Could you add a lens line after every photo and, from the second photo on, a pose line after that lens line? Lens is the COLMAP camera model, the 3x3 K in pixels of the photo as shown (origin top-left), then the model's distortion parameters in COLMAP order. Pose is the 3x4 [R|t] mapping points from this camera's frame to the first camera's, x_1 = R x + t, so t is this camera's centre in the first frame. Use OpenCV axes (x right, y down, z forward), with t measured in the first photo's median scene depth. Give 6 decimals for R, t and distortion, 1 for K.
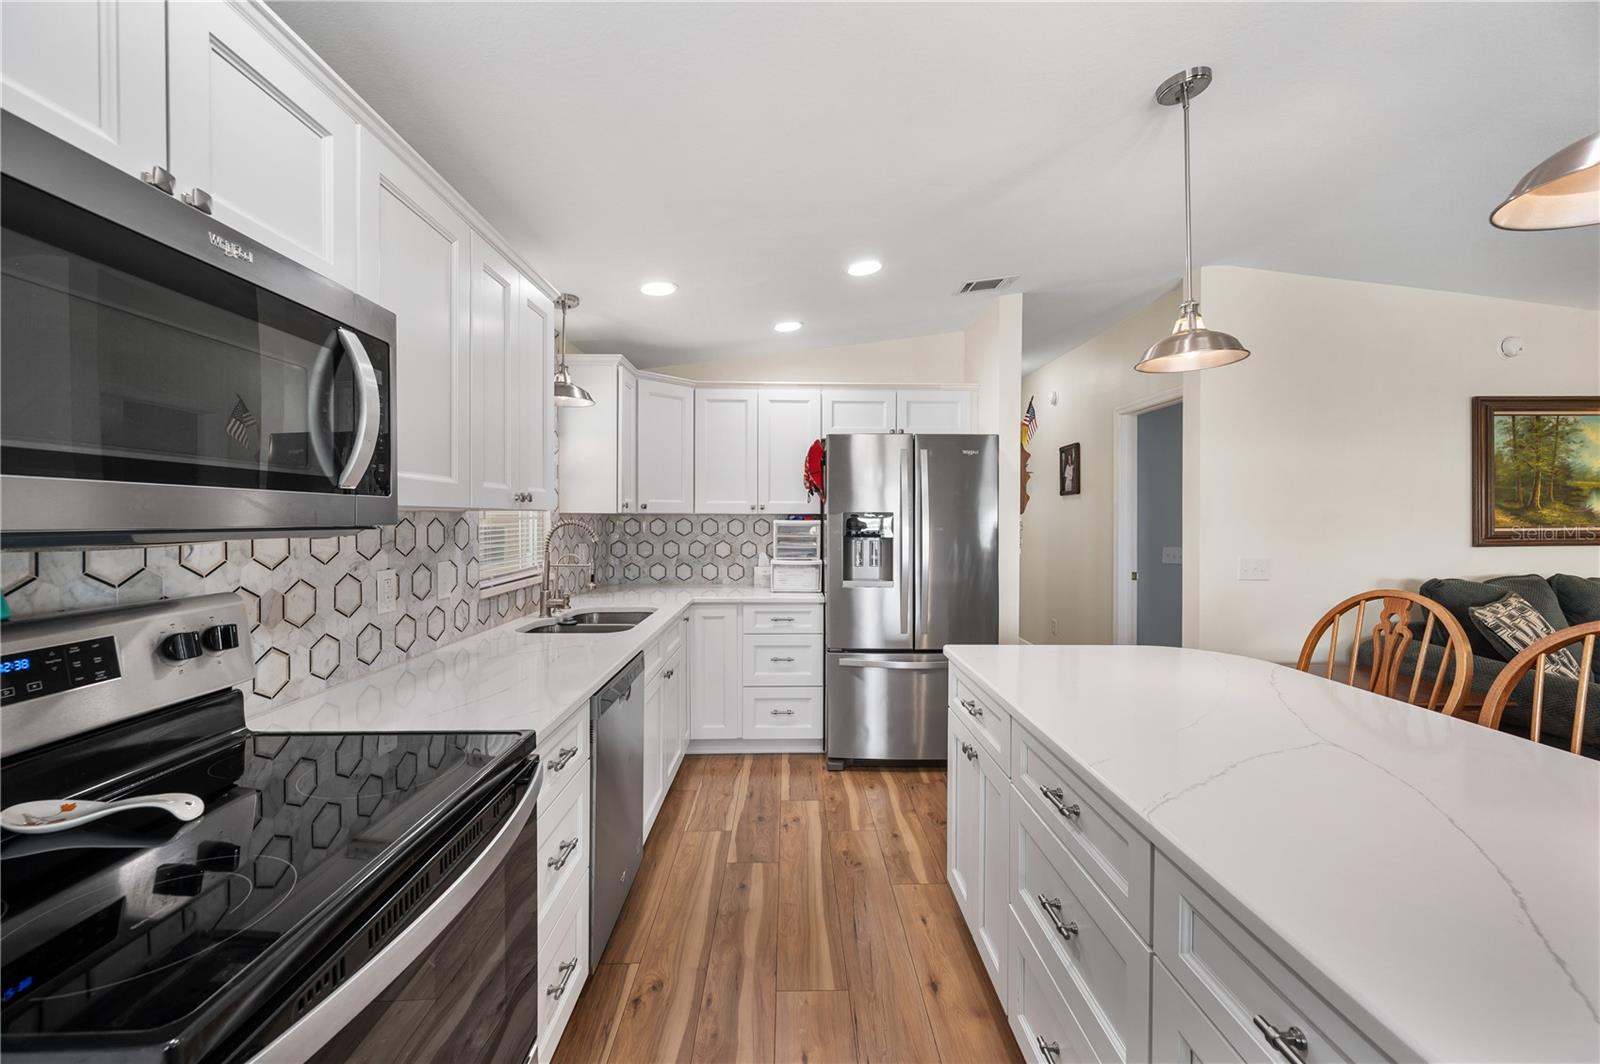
lens RADIAL K [[641.8, 0, 804.6], [0, 641.8, 523.5], [0, 0, 1]] dist [0.000146, 0.000073]
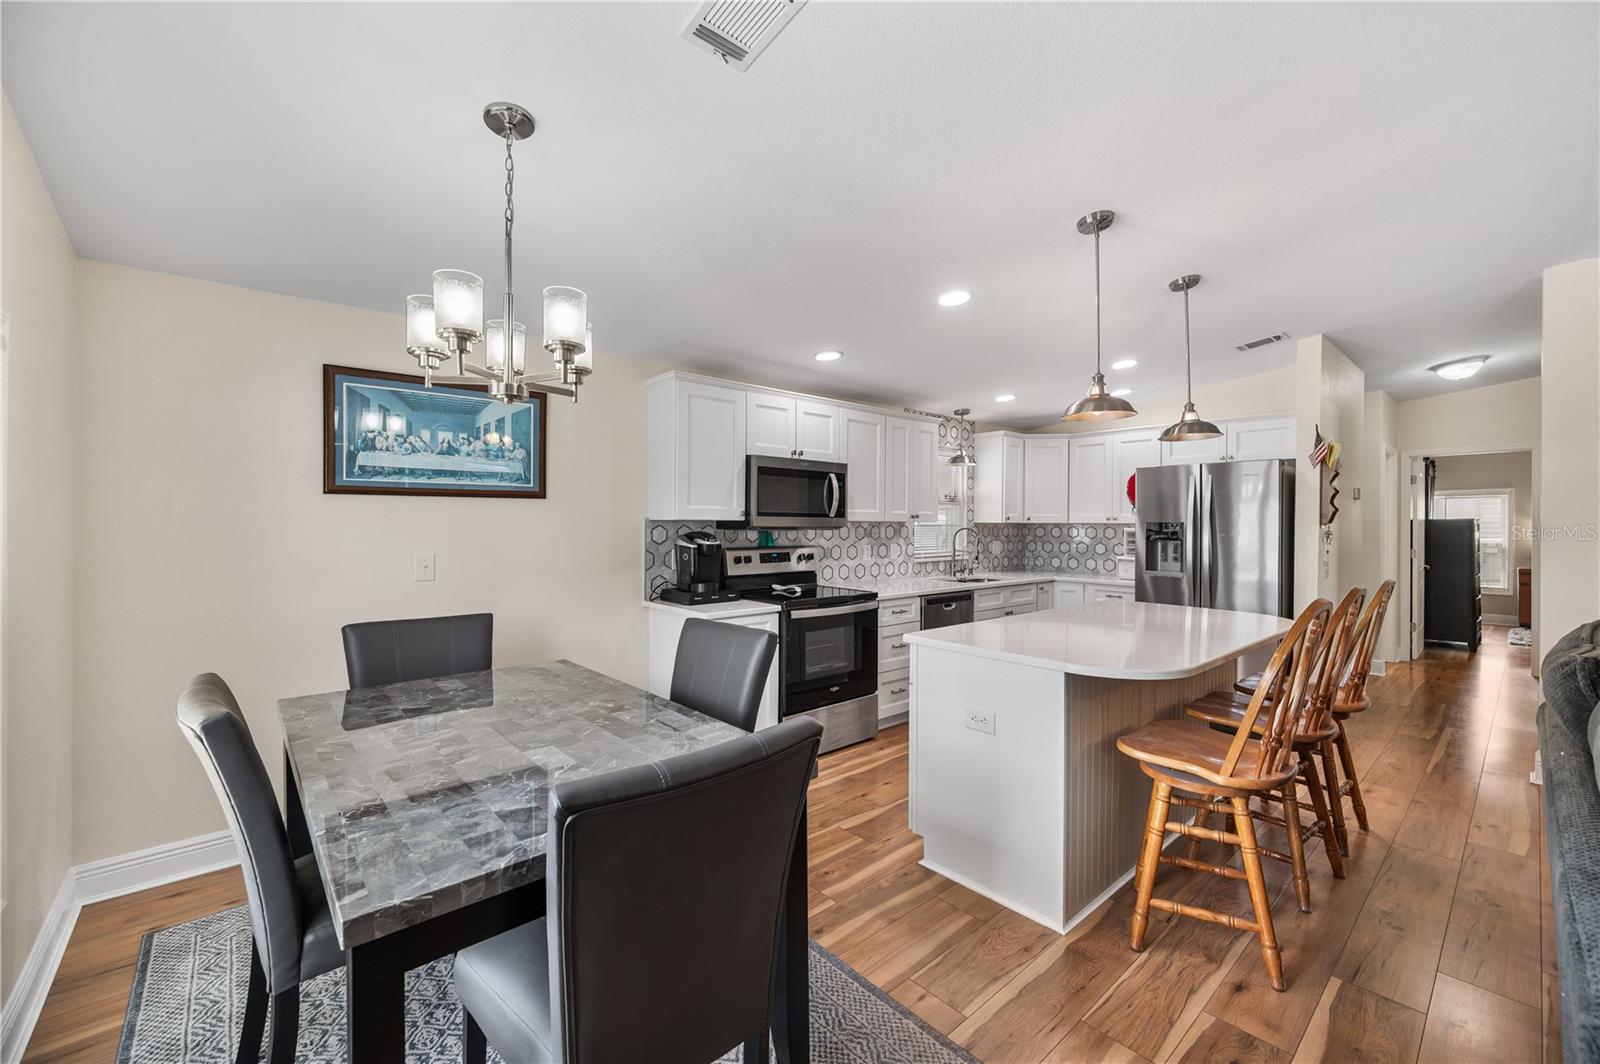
lens RADIAL K [[641.8, 0, 798.5], [0, 641.8, 529.3], [0, 0, 1]] dist [0.000146, 0.000073]
pose [[0.638733, 0.007729, -0.769389, 0.997666], [-0.012091, 0.999927, 0.000007, 0.011386], [0.769333, 0.009299, 0.638780, -0.750128]]
